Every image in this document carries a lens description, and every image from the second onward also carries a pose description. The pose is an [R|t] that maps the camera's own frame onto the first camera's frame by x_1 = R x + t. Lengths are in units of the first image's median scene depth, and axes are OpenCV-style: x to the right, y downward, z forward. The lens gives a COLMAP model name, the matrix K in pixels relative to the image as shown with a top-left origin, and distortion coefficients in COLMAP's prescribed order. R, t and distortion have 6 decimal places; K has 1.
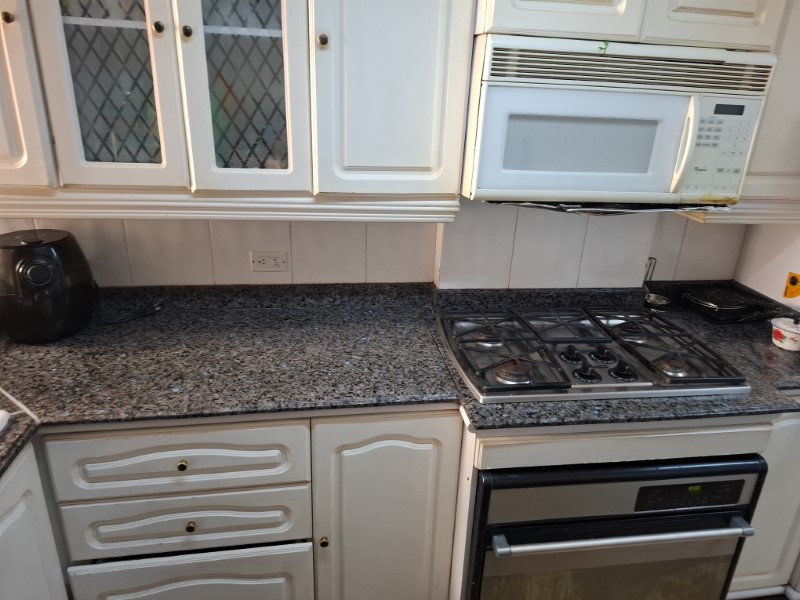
lens RADIAL K [[558.2, 0, 400.3], [0, 558.2, 292.9], [0, 0, 1]] dist [-0.000878, -0.004187]
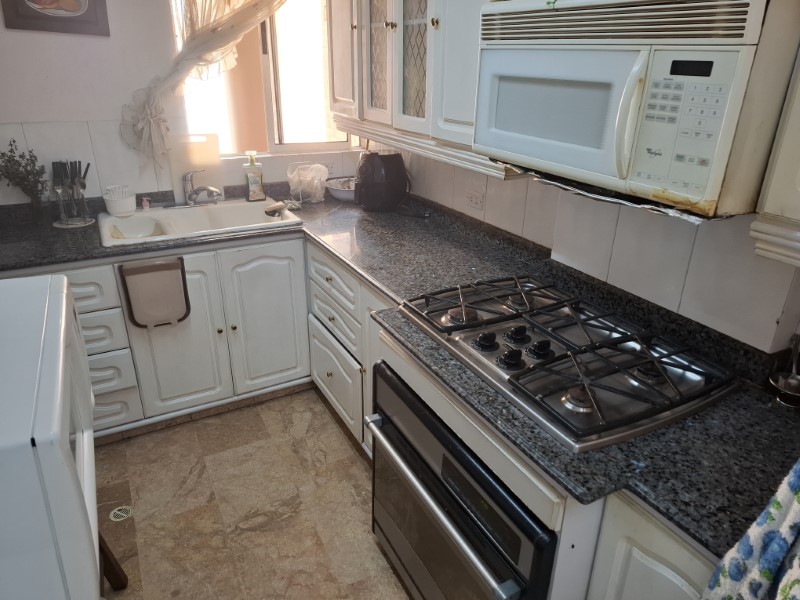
lens RADIAL K [[558.2, 0, 400.1], [0, 558.2, 304.8], [0, 0, 1]] dist [-0.000878, -0.004187]
pose [[0.339207, 0.349447, -0.873399, 1.159877], [-0.328778, 0.913933, 0.237976, -0.105090], [0.881387, 0.206431, 0.424903, 0.443313]]
